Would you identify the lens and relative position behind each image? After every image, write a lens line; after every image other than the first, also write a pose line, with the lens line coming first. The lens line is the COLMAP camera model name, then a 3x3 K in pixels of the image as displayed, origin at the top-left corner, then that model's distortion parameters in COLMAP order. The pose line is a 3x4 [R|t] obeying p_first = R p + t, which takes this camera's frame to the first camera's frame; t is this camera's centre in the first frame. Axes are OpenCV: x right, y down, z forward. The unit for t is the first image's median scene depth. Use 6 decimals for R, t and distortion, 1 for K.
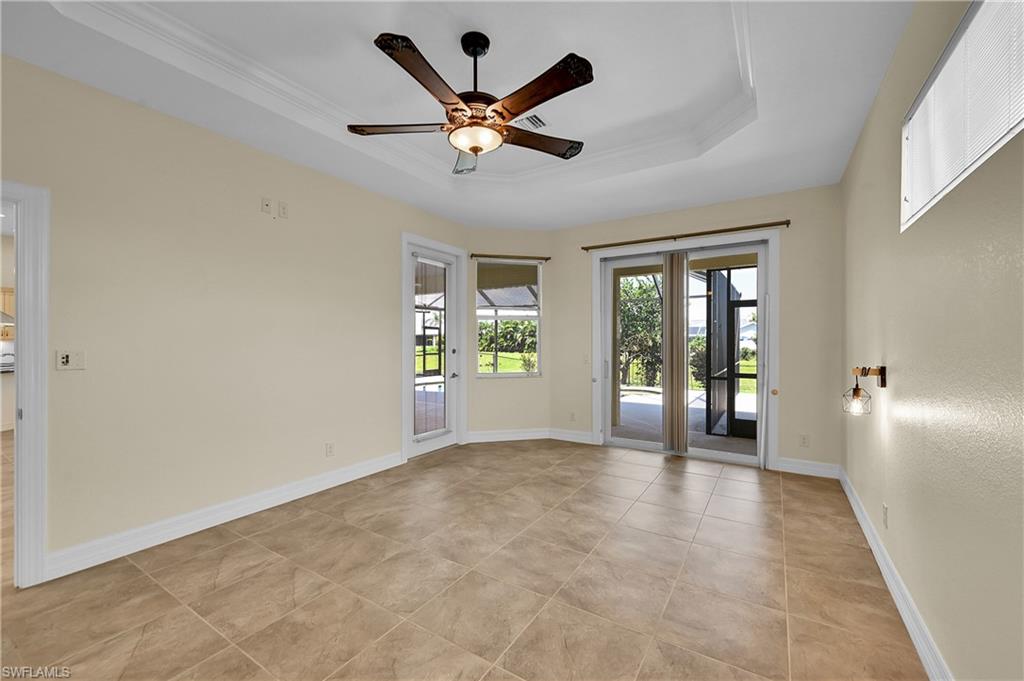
lens RADIAL K [[411.3, 0, 511.7], [0, 411.3, 341.5], [0, 0, 1]] dist [-0.000448, 0.000568]
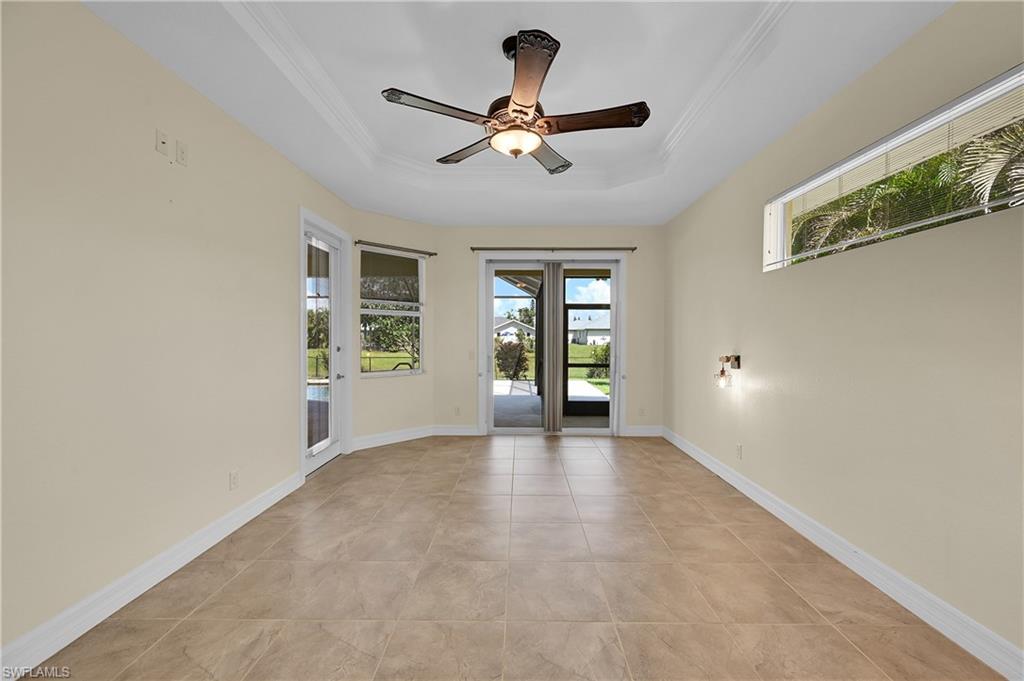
lens RADIAL K [[411.3, 0, 512.9], [0, 411.3, 342.1], [0, 0, 1]] dist [-0.000448, 0.000568]
pose [[0.848947, -0.004712, 0.528457, -0.359772], [-0.002987, 0.999902, 0.013714, -0.005268], [-0.528470, -0.013220, 0.848849, 0.074256]]
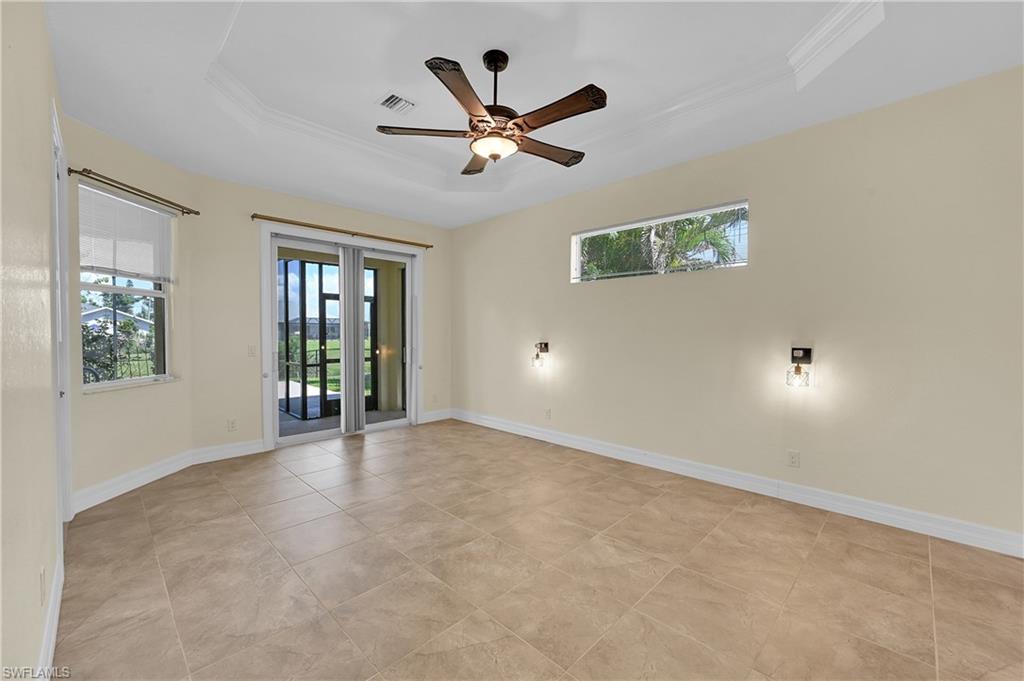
lens RADIAL K [[416.9, 0, 522.9], [0, 416.9, 339.4], [0, 0, 1]] dist [0.001037, -0.001764]
pose [[0.191812, -0.016033, 0.981301, -0.674668], [-0.003012, 0.999852, 0.016925, 0.004938], [-0.981427, -0.006203, 0.191735, 0.399706]]
